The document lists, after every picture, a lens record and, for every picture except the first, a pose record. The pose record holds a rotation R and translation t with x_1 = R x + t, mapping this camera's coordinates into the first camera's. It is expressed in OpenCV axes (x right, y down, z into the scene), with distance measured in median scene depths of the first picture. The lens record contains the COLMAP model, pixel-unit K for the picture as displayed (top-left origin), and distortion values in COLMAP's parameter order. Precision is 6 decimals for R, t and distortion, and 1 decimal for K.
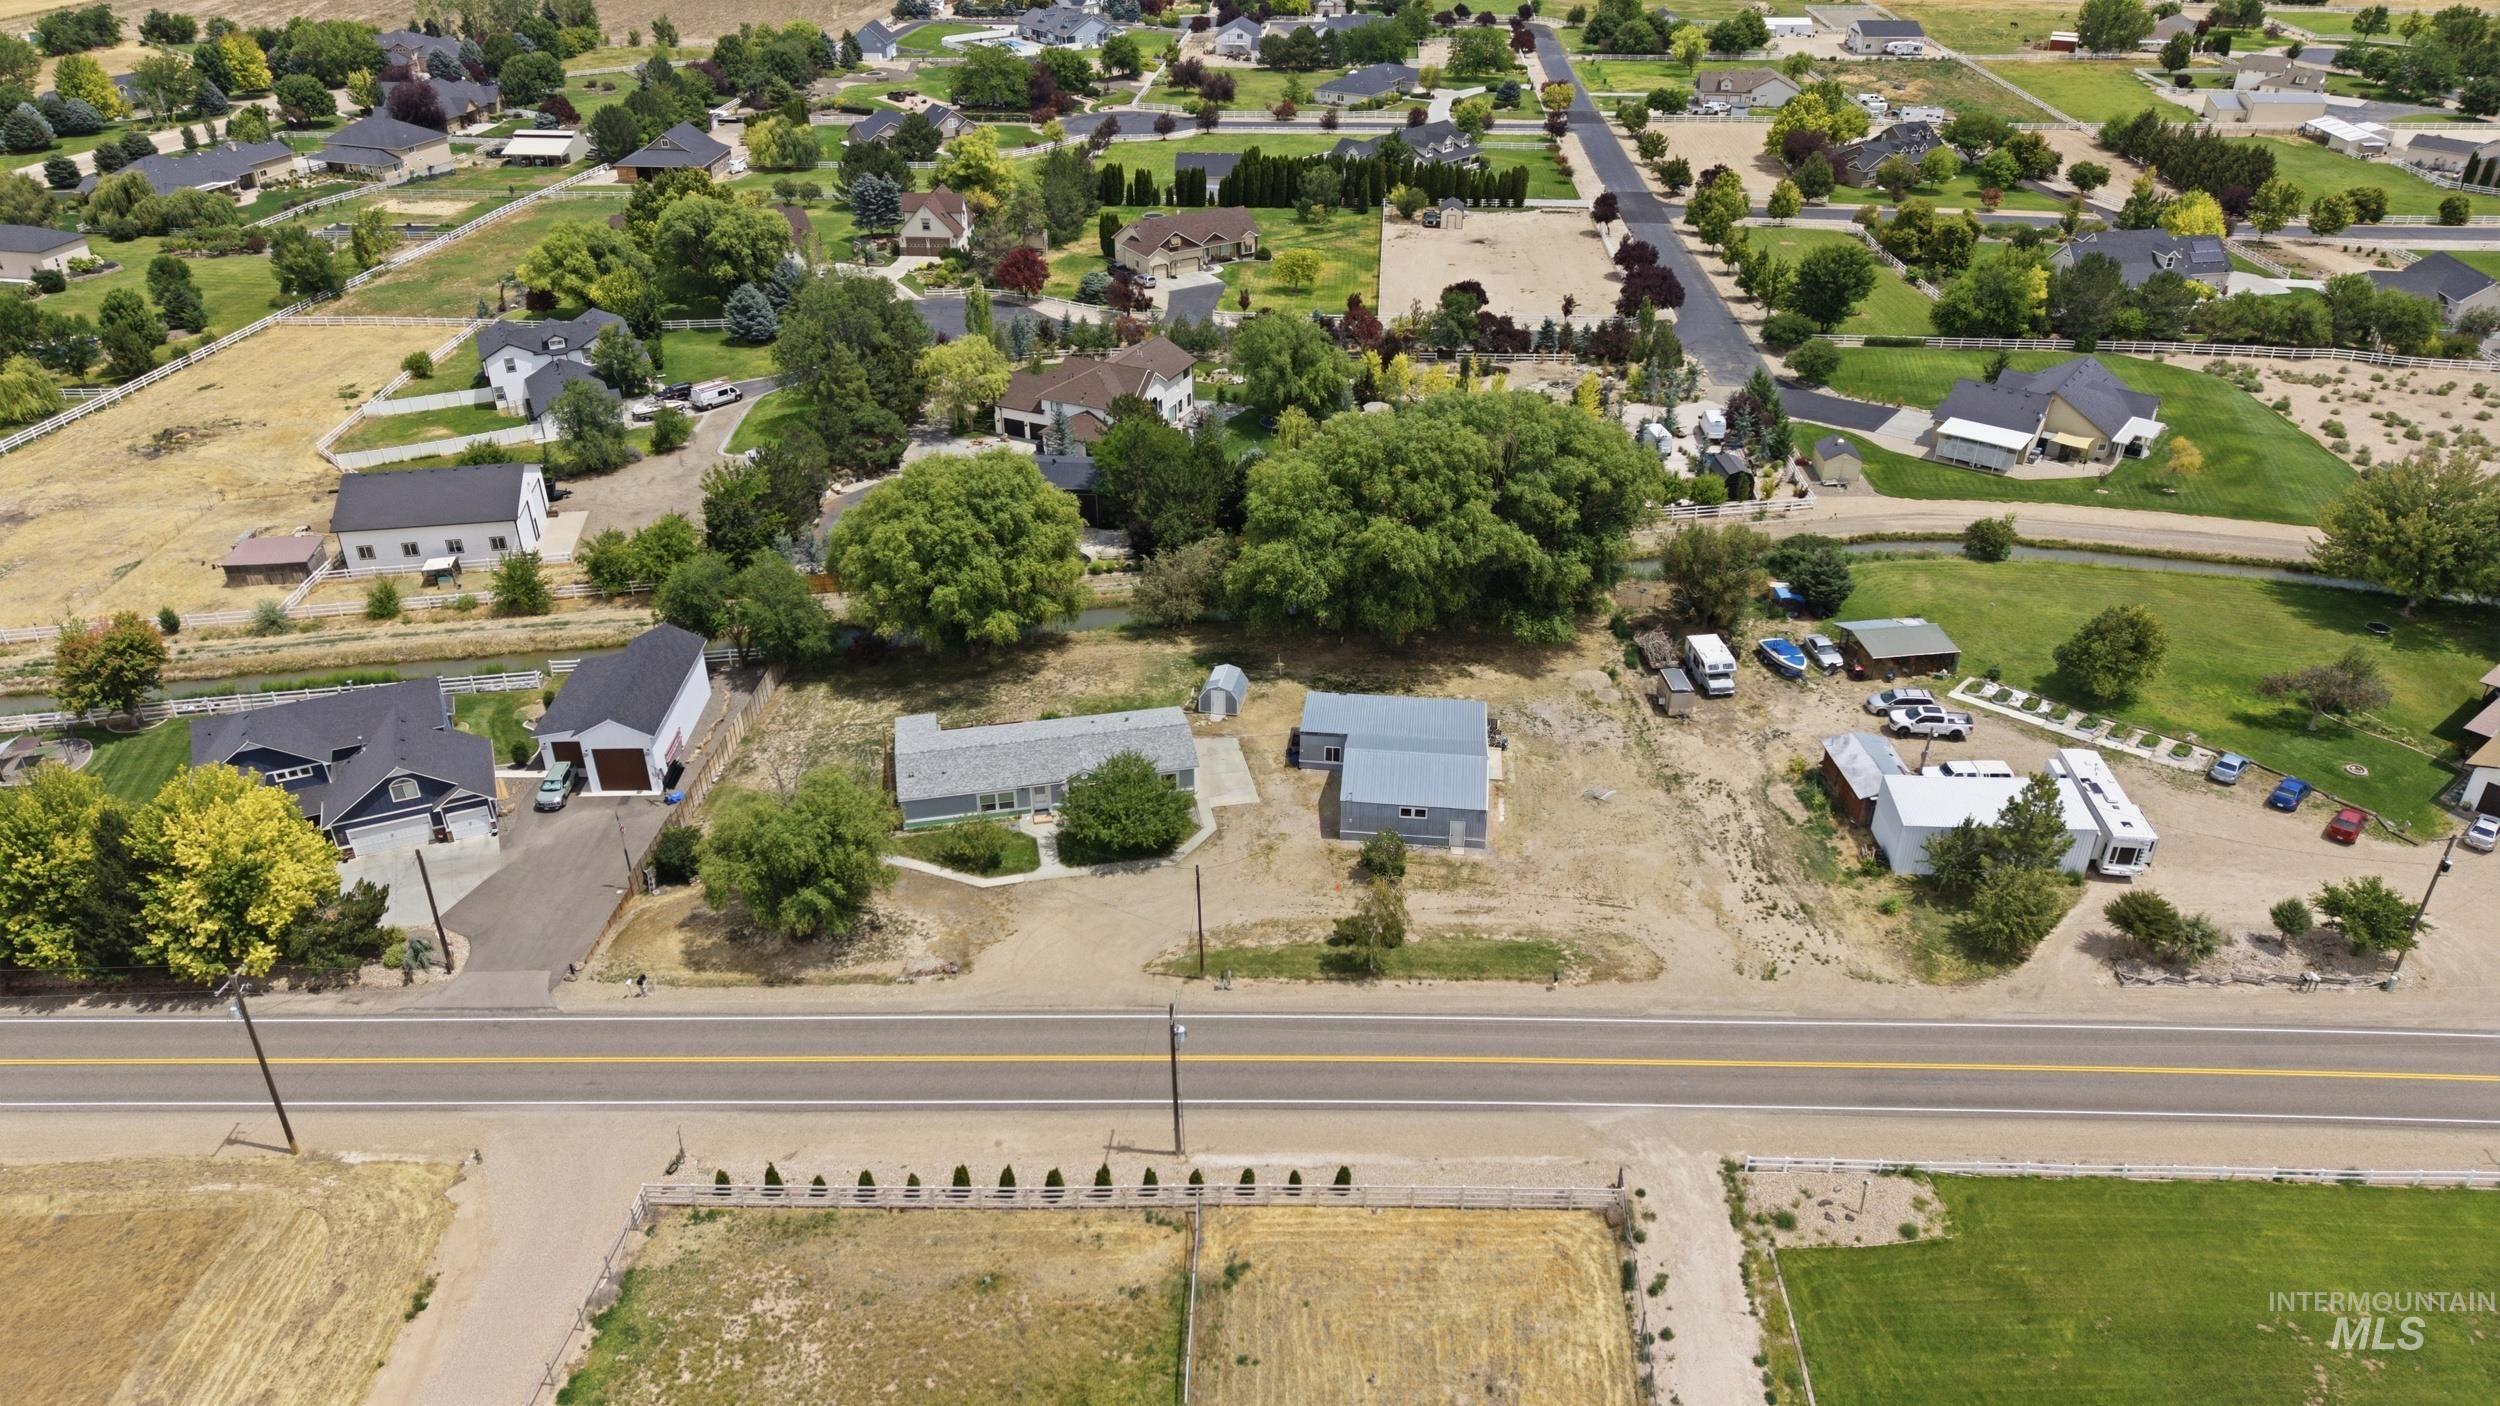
lens RADIAL K [[1667.0, 0, 1248.3], [0, 1667.0, 696.0], [0, 0, 1]] dist [0.045116, -0.052685]
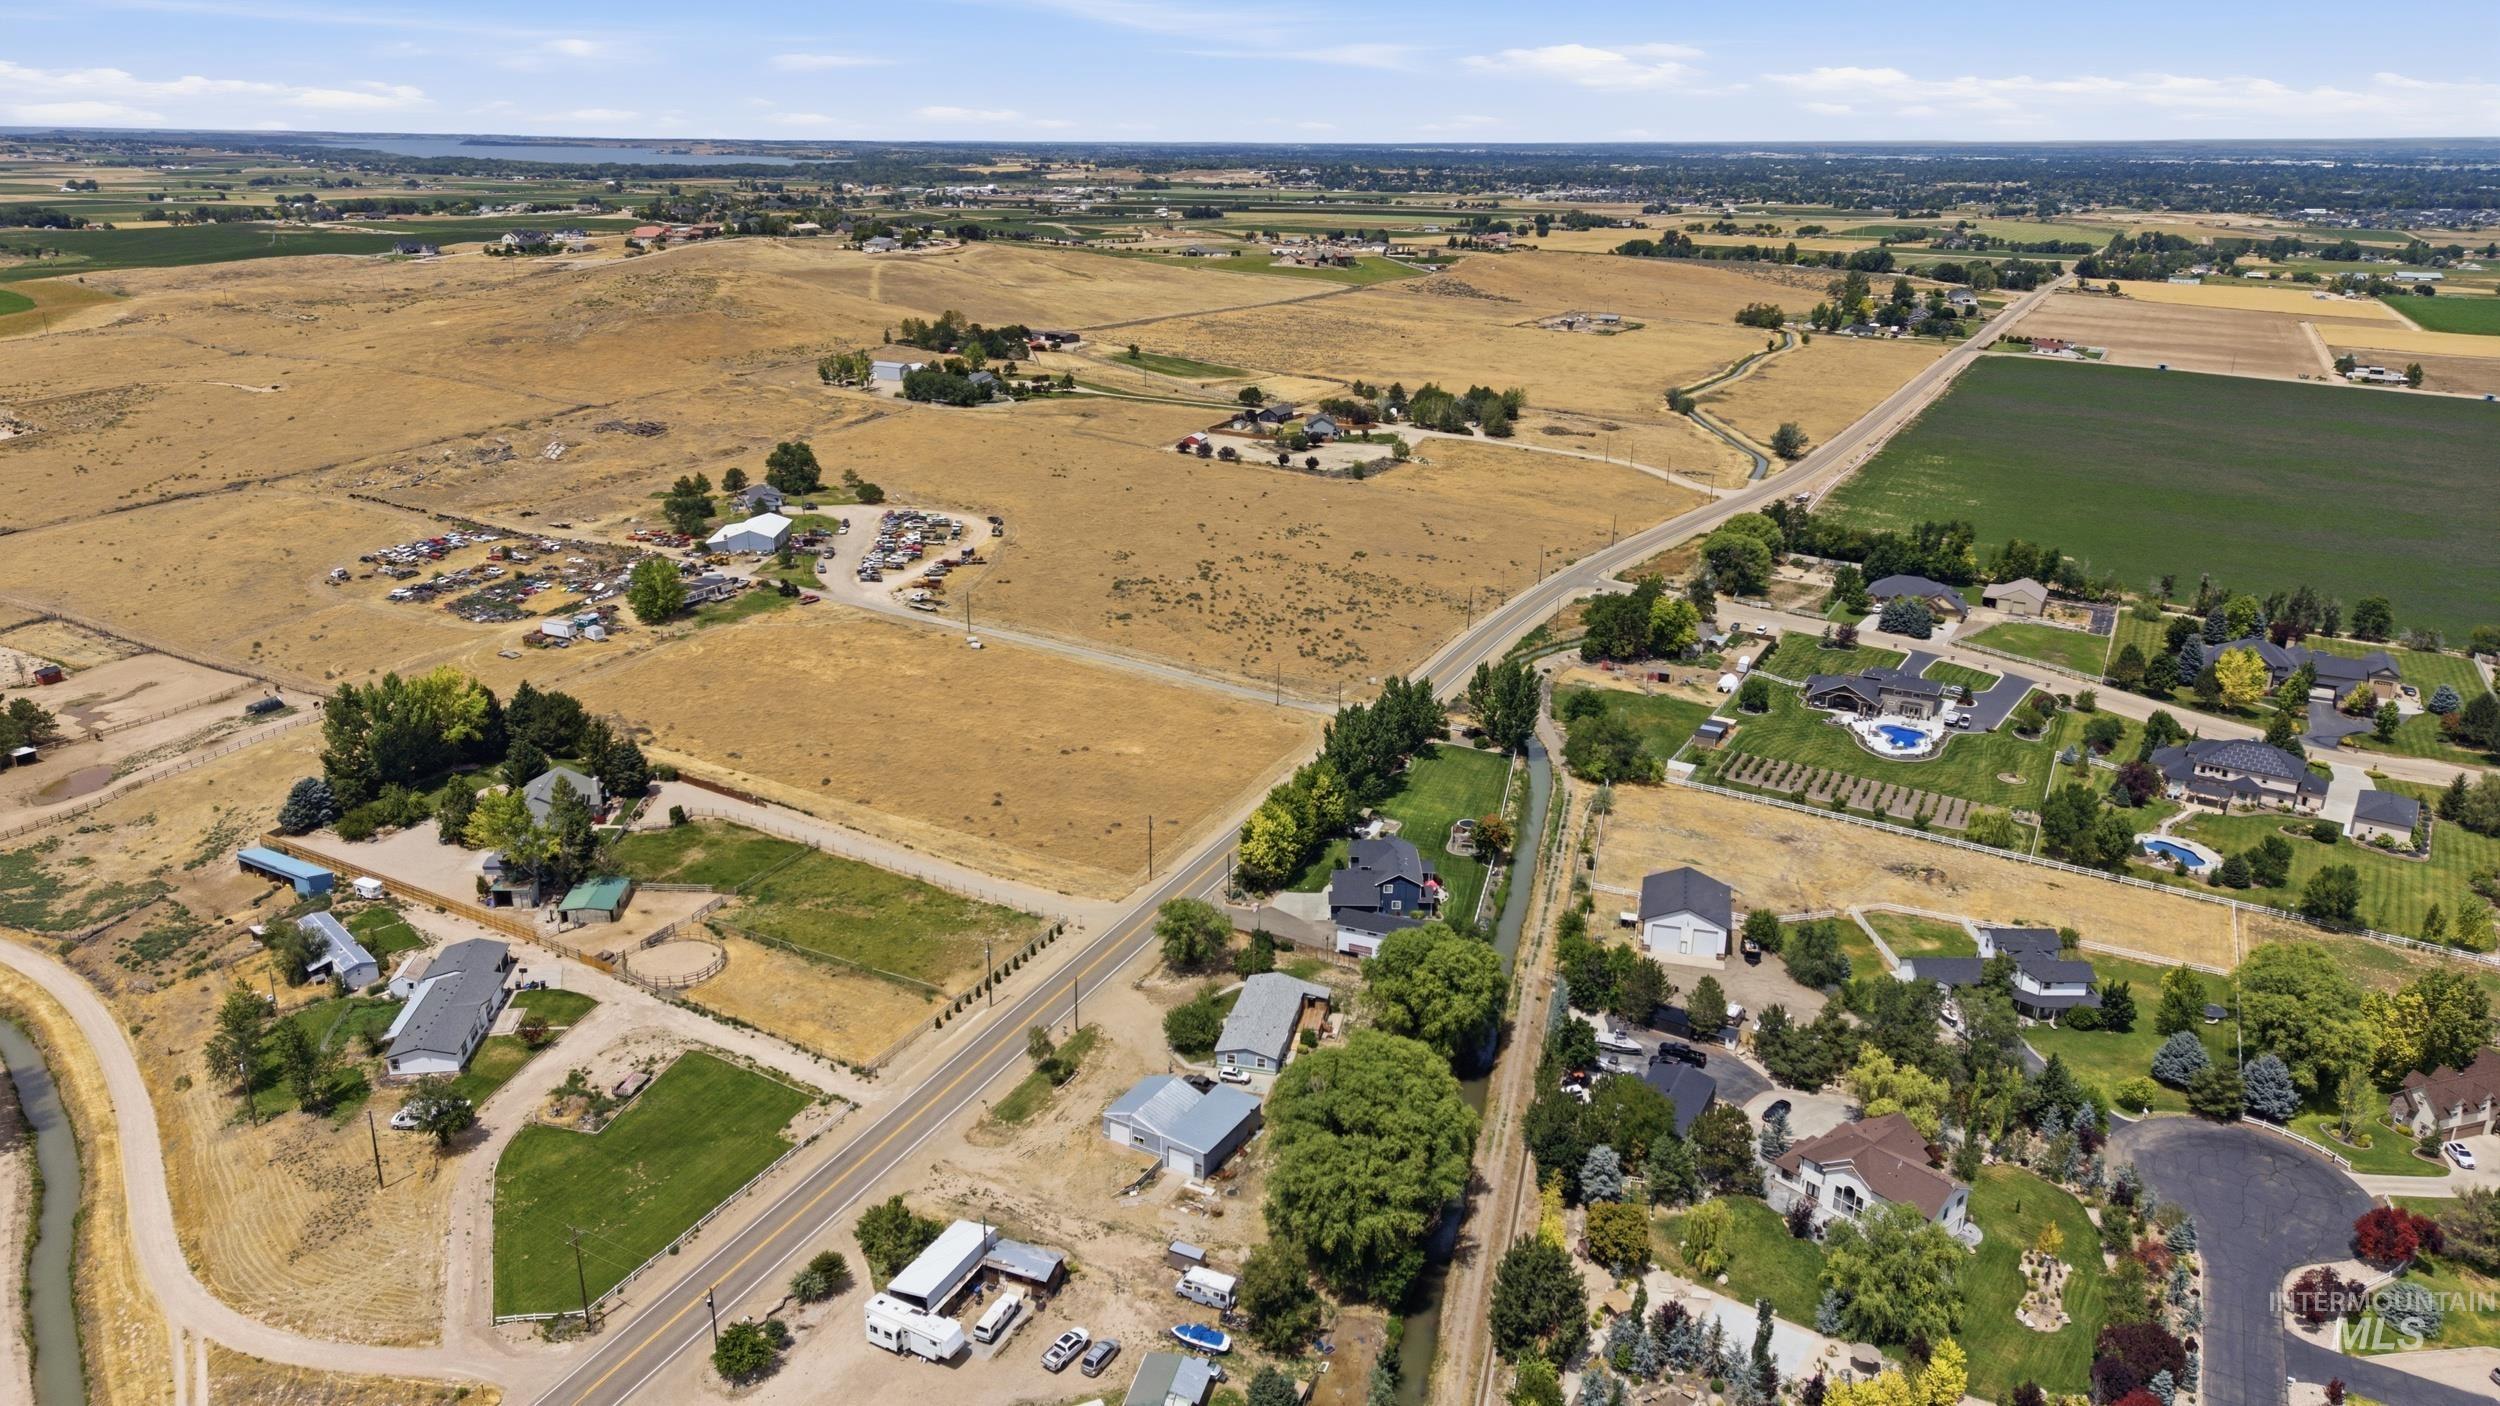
lens RADIAL K [[1667.0, 0, 1248.3], [0, 1667.0, 696.0], [0, 0, 1]] dist [0.045116, -0.052685]
pose [[-0.410618, 0.291792, -0.863858, 1.380904], [-0.466727, 0.746624, 0.474044, -1.100147], [0.783300, 0.597837, -0.170390, 1.050744]]
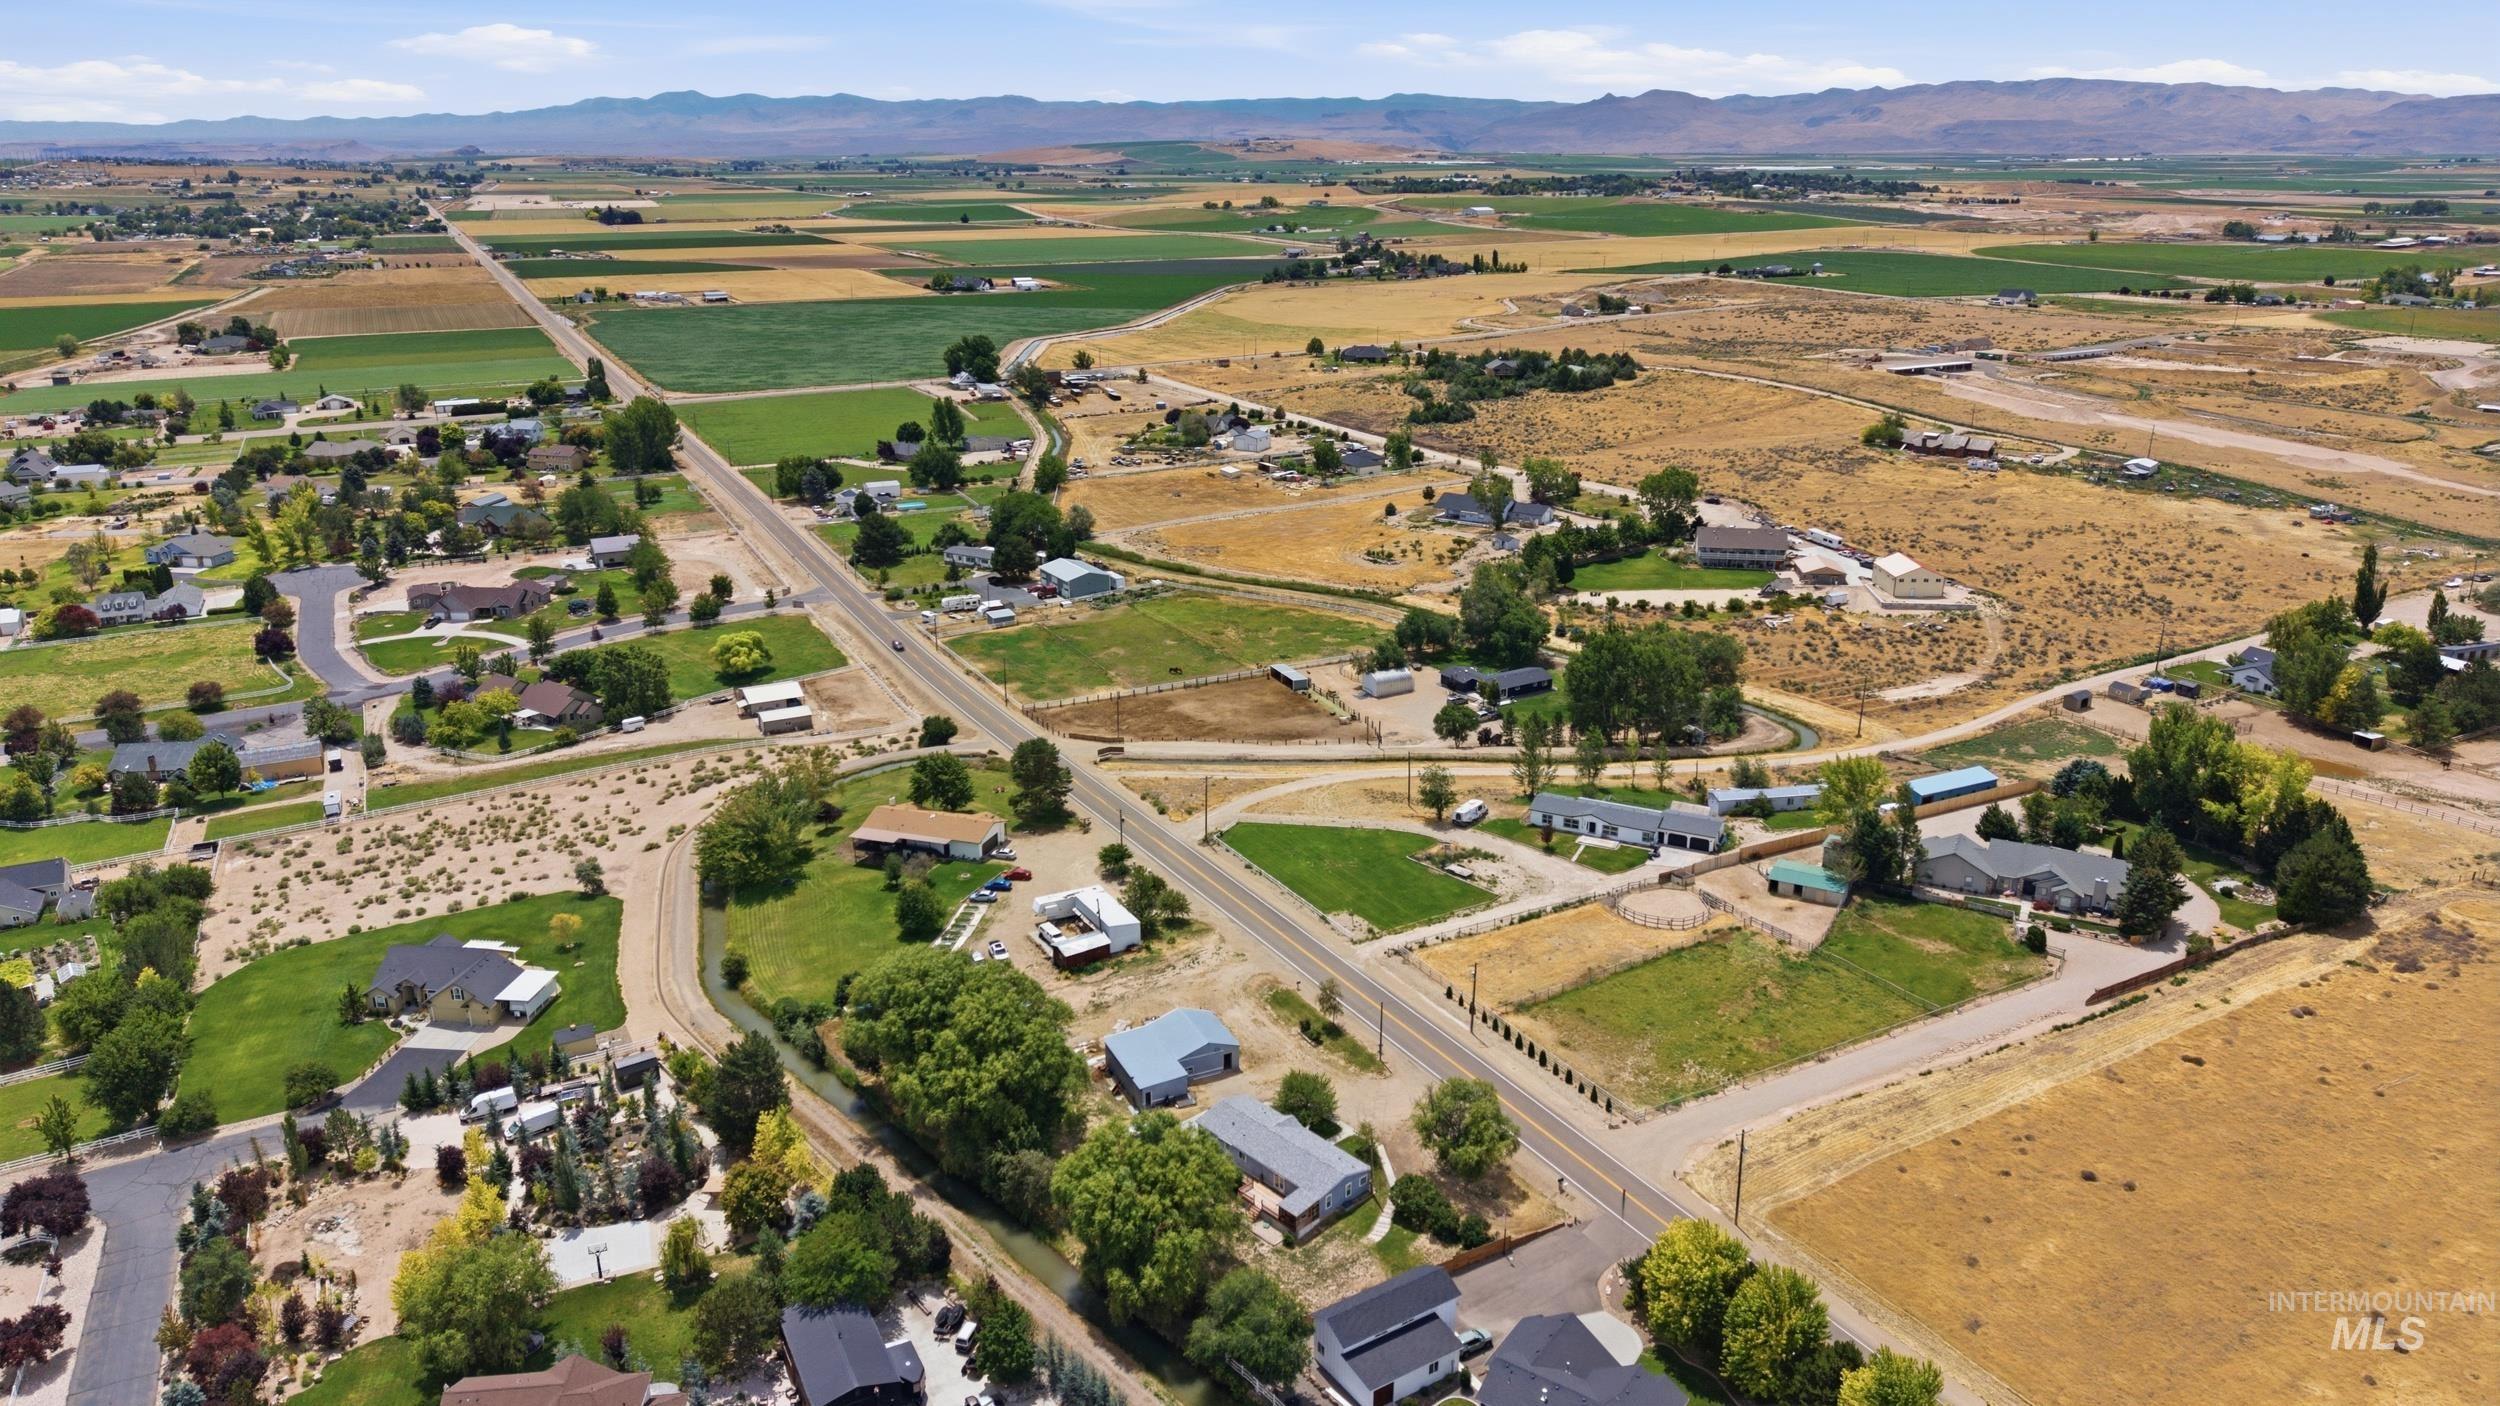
lens RADIAL K [[1632.2, 0, 1242.3], [0, 1632.2, 751.0], [0, 0, 1]] dist [0.052620, -0.046114]
pose [[-0.516582, -0.293661, 0.804305, -1.227426], [0.435576, 0.718592, 0.542124, -1.081720], [-0.737168, 0.630388, -0.243300, 1.128706]]
